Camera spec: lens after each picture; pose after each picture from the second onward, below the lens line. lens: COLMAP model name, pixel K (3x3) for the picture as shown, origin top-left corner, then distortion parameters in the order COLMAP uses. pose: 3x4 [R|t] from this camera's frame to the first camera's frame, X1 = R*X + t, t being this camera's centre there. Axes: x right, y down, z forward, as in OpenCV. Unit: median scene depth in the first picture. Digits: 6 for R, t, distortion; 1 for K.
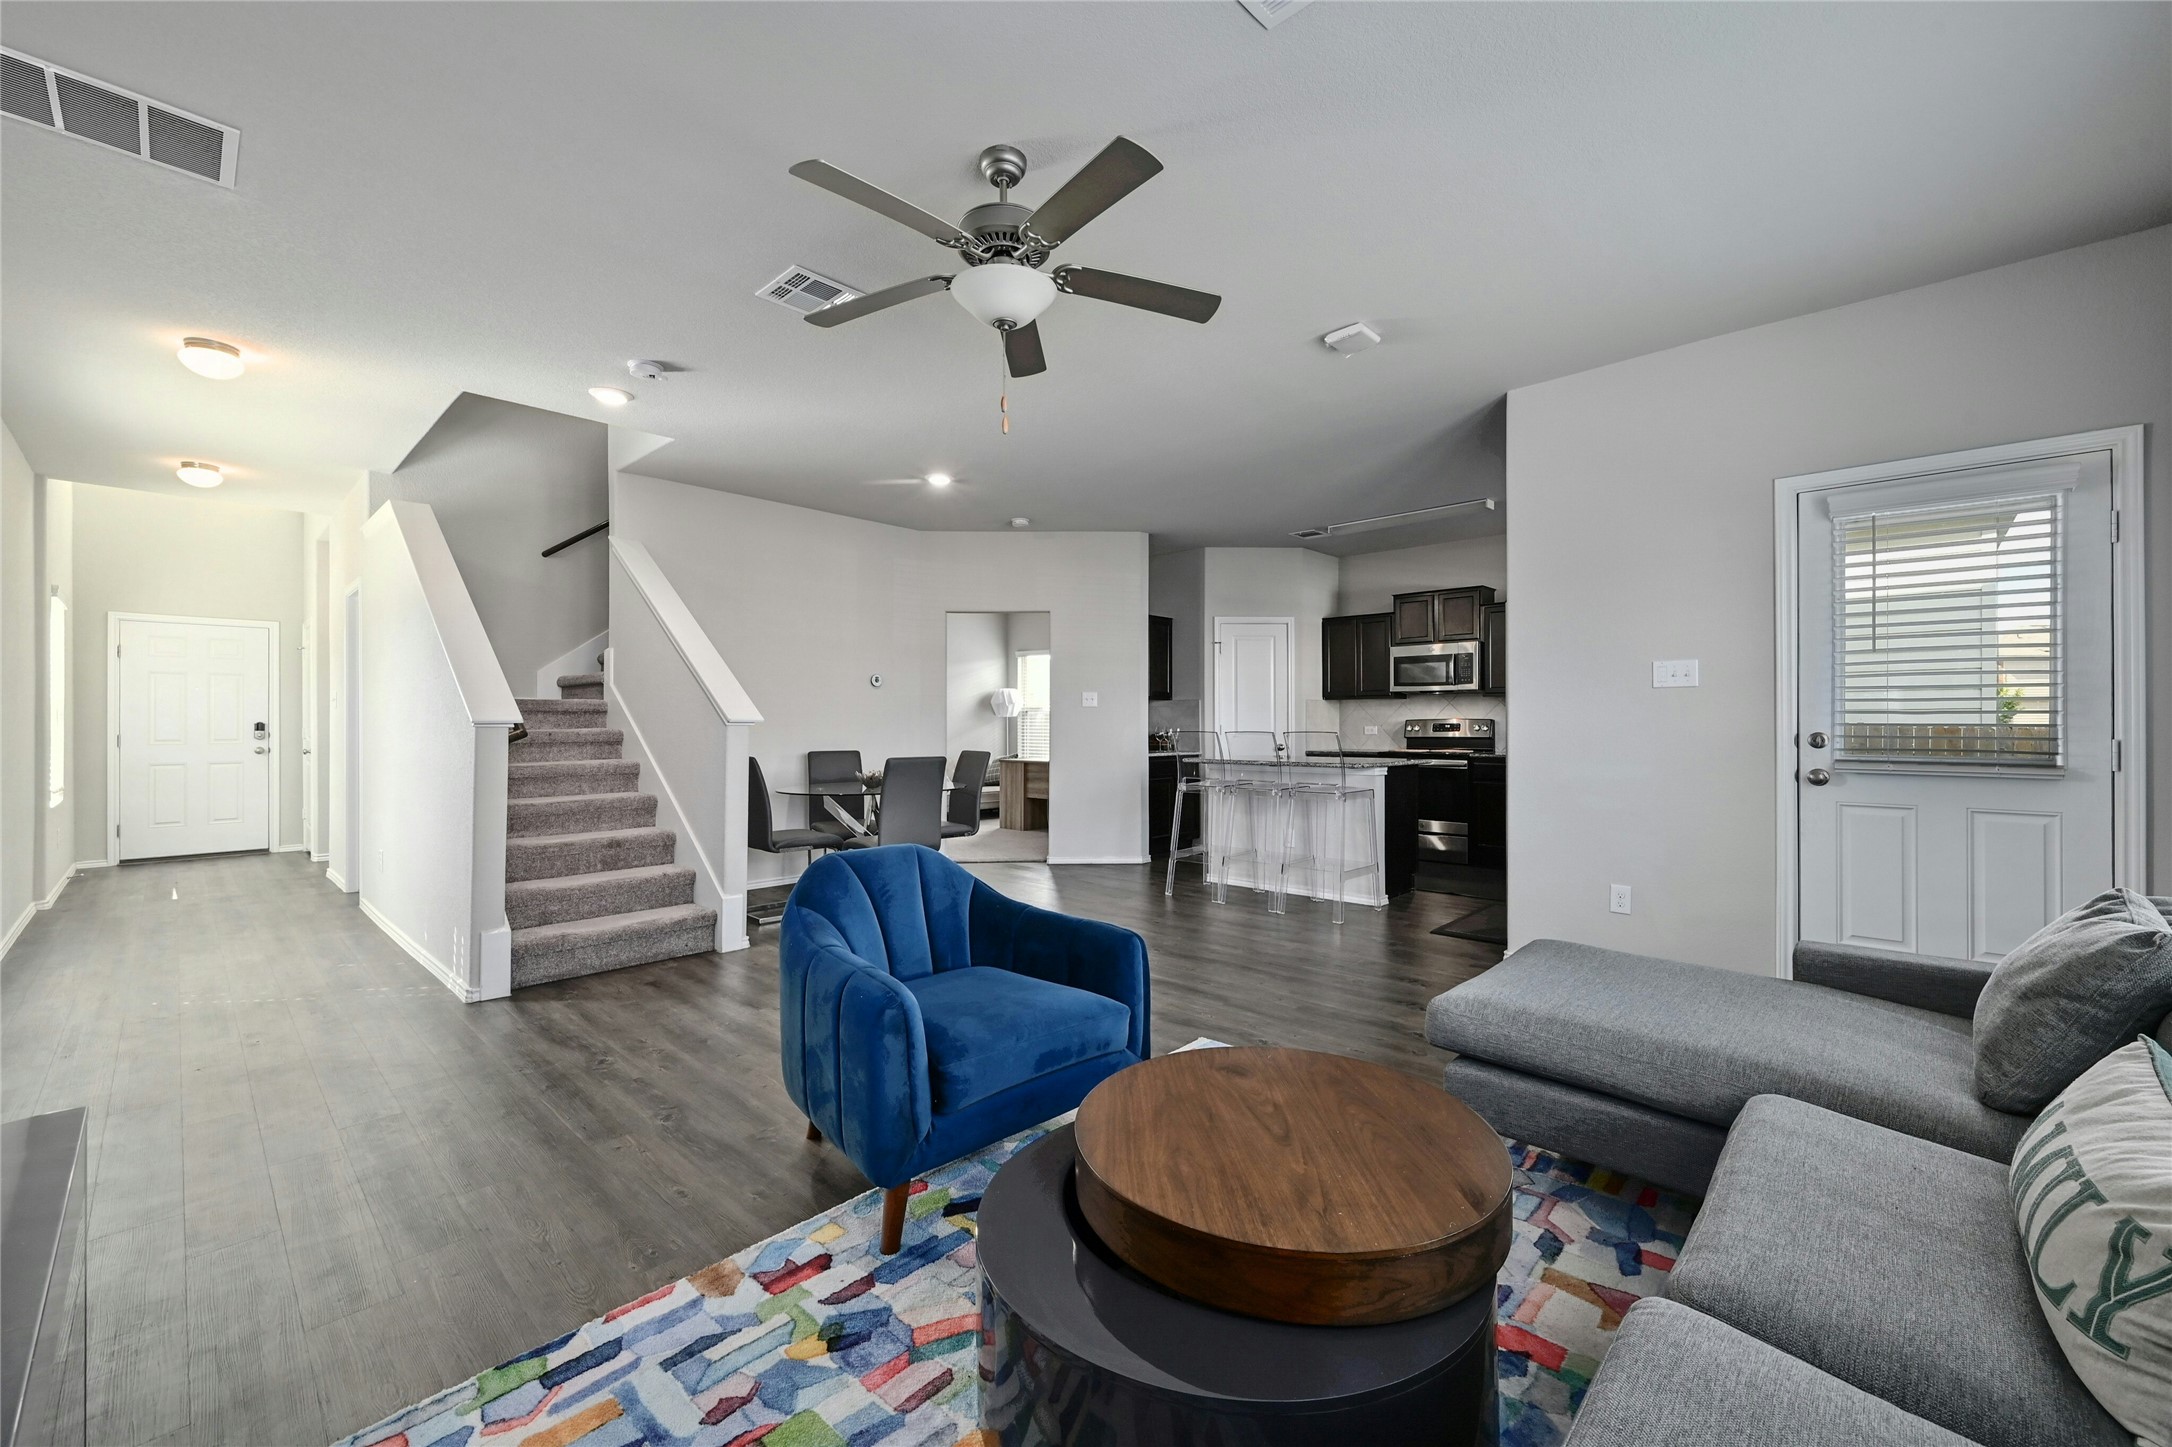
lens RADIAL K [[855.7, 0, 1088.5], [0, 855.7, 716.0], [0, 0, 1]] dist [0.001277, -0.000044]
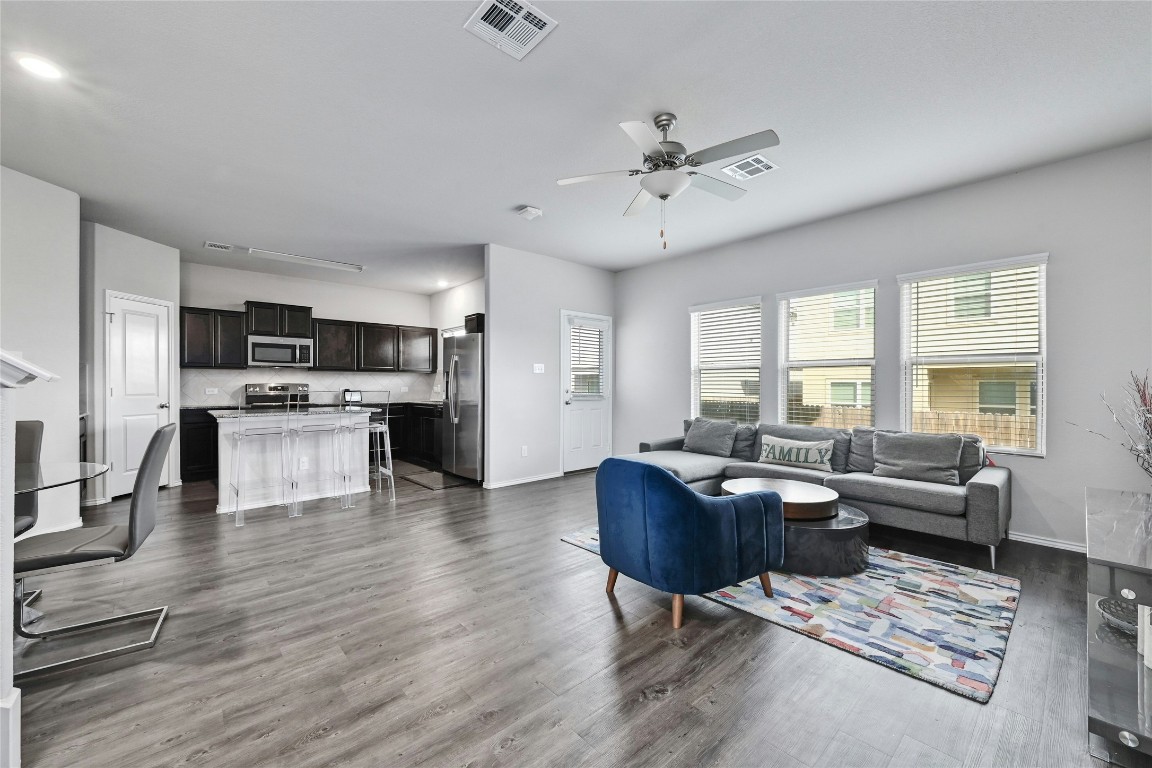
lens RADIAL K [[453.9, 0, 576.8], [0, 453.9, 388.6], [0, 0, 1]] dist [0.001277, -0.000044]
pose [[0.090946, -0.005258, 0.995842, -0.513821], [-0.007857, 0.999951, 0.005997, 0.004521], [-0.995825, -0.008370, 0.090900, 0.463902]]
